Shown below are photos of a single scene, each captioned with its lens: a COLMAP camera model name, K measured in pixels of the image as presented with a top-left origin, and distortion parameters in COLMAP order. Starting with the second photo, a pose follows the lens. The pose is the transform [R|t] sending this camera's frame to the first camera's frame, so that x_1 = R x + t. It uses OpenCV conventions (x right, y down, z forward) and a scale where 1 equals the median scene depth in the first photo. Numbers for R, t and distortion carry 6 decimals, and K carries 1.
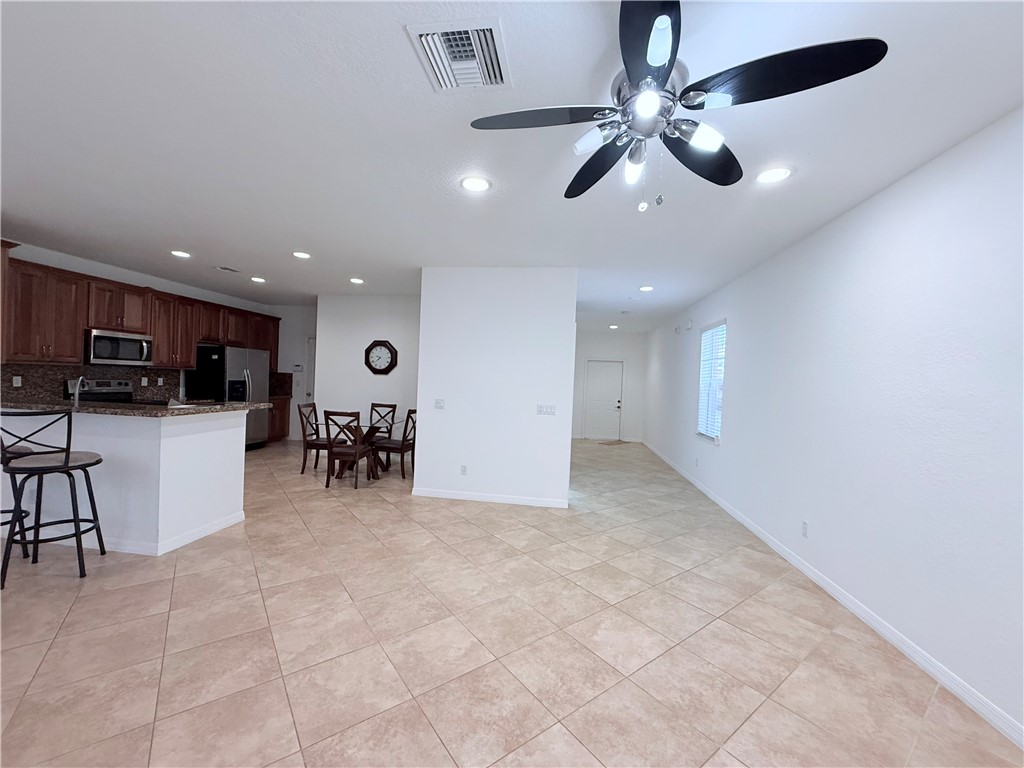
lens RADIAL K [[408.1, 0, 508.5], [0, 408.1, 385.5], [0, 0, 1]] dist [-0.000374, 0.000076]
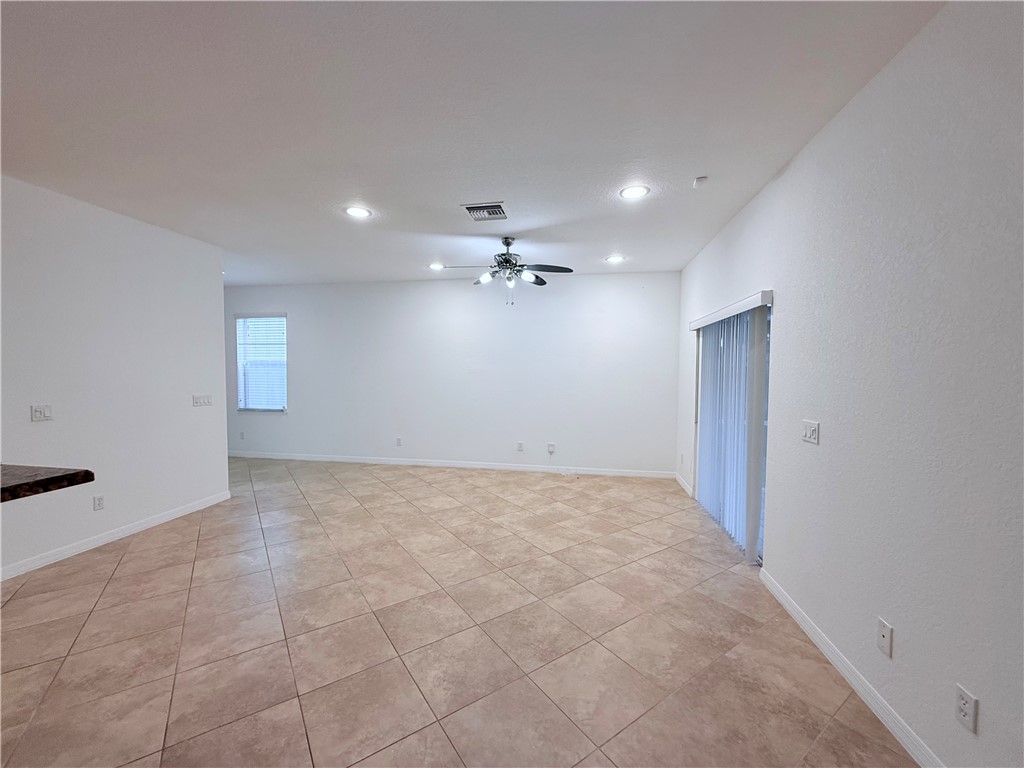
lens RADIAL K [[408.1, 0, 508.5], [0, 408.1, 385.5], [0, 0, 1]] dist [-0.000374, 0.000076]
pose [[0.038791, -0.082863, 0.995806, -0.749736], [0.012272, 0.996520, 0.082444, -0.037875], [-0.999172, 0.009022, 0.039673, 0.284146]]
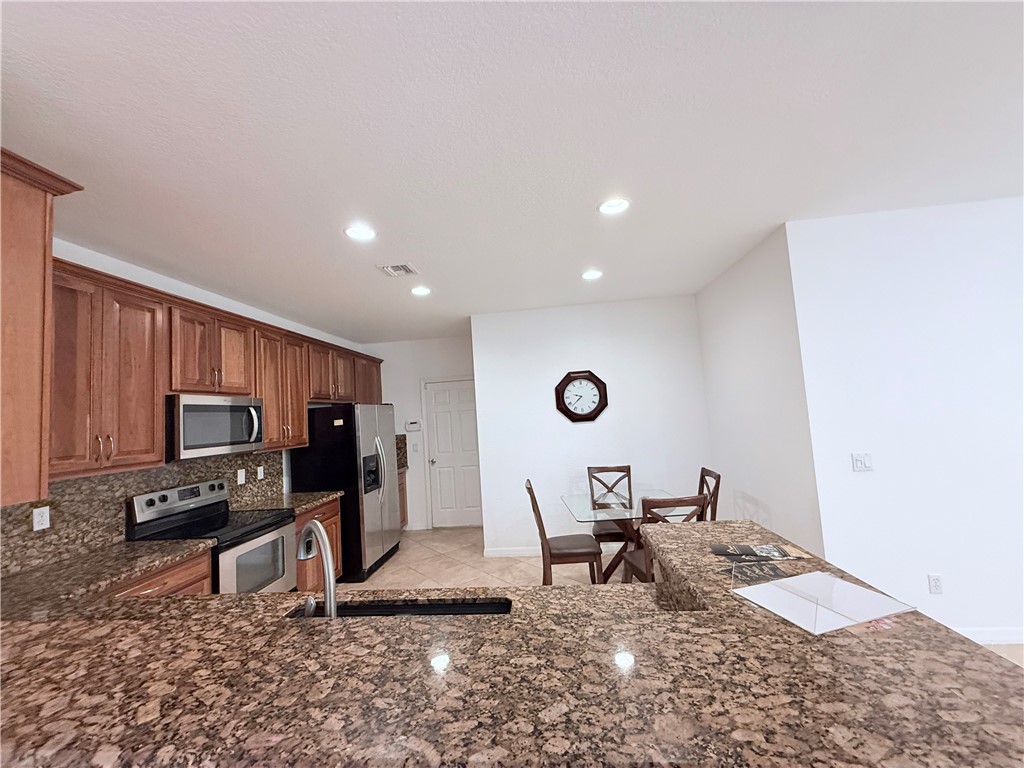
lens RADIAL K [[408.1, 0, 508.5], [0, 408.1, 385.5], [0, 0, 1]] dist [-0.000374, 0.000076]
pose [[0.993443, -0.105034, 0.045152, -0.648714], [0.108548, 0.990528, -0.084089, -0.061120], [-0.035892, 0.088439, 0.995435, 0.479881]]
